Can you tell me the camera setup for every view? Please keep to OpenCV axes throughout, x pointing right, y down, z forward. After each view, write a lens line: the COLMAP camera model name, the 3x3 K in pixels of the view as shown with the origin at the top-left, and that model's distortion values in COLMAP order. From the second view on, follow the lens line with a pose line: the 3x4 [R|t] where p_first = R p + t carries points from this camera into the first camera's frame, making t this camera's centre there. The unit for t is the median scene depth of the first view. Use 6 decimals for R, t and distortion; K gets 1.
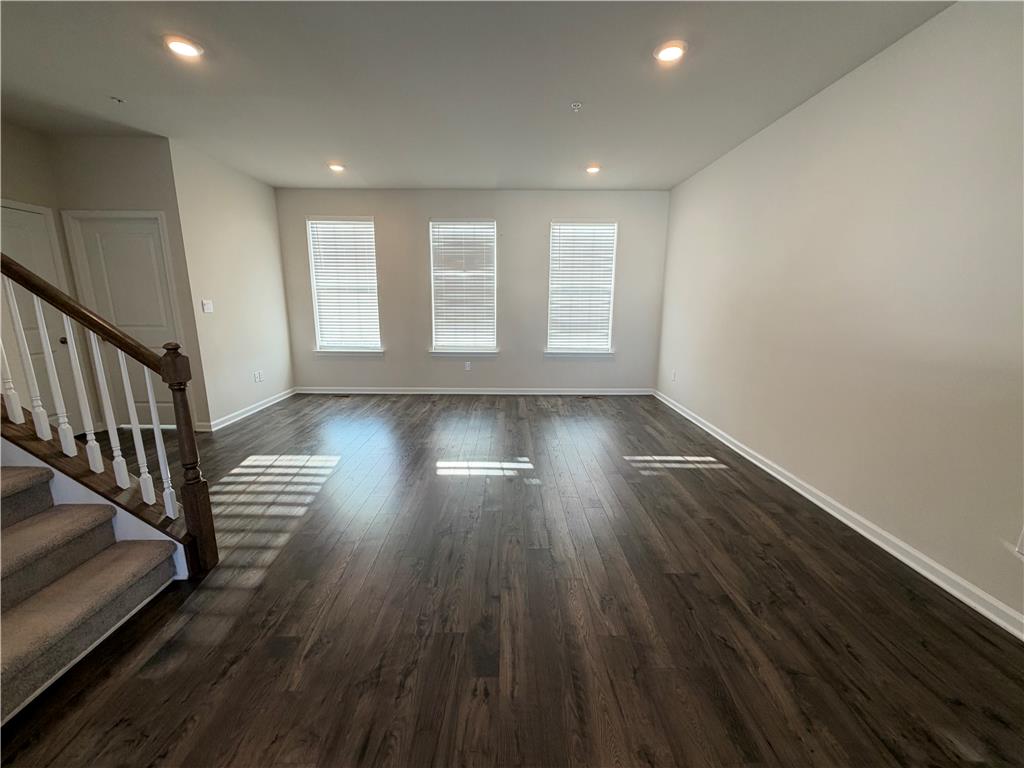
lens RADIAL K [[407.3, 0, 505.5], [0, 407.3, 388.3], [0, 0, 1]] dist [-0.002458, 0.000349]
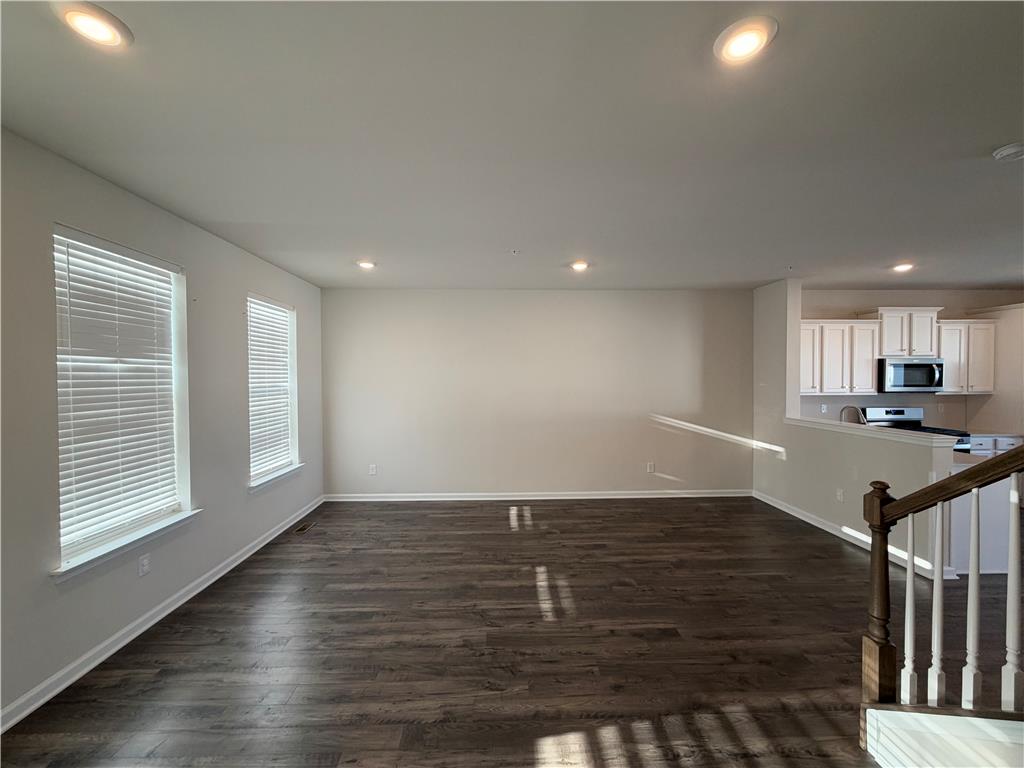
lens RADIAL K [[407.3, 0, 511.2], [0, 407.3, 382.2], [0, 0, 1]] dist [-0.002458, 0.000349]
pose [[-0.045423, -0.016429, 0.998833, -0.486322], [0.211577, 0.977024, 0.025692, -0.156737], [-0.976305, 0.212497, -0.040904, 0.516897]]
